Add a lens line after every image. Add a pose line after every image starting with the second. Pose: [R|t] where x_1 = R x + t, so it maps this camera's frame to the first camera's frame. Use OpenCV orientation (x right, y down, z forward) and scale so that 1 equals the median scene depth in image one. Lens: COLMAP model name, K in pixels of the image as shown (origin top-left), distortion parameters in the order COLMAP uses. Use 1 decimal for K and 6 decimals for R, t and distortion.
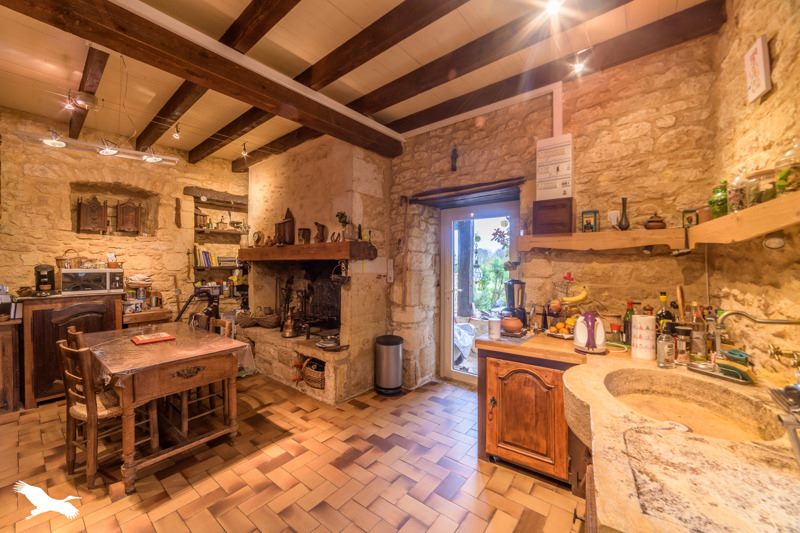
lens RADIAL K [[312.9, 0, 387.3], [0, 312.9, 265.4], [0, 0, 1]] dist [-0.000405, -0.000048]
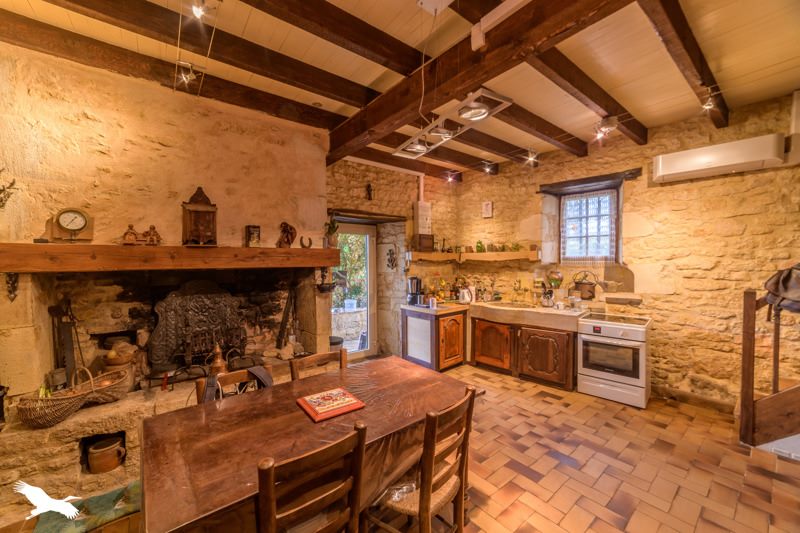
lens RADIAL K [[312.9, 0, 387.3], [0, 312.9, 265.4], [0, 0, 1]] dist [-0.000405, -0.000048]
pose [[0.219612, -0.014937, 0.975473, -1.154594], [0.012303, 0.999846, 0.012541, -0.036939], [-0.975510, 0.009247, 0.219762, 0.658361]]
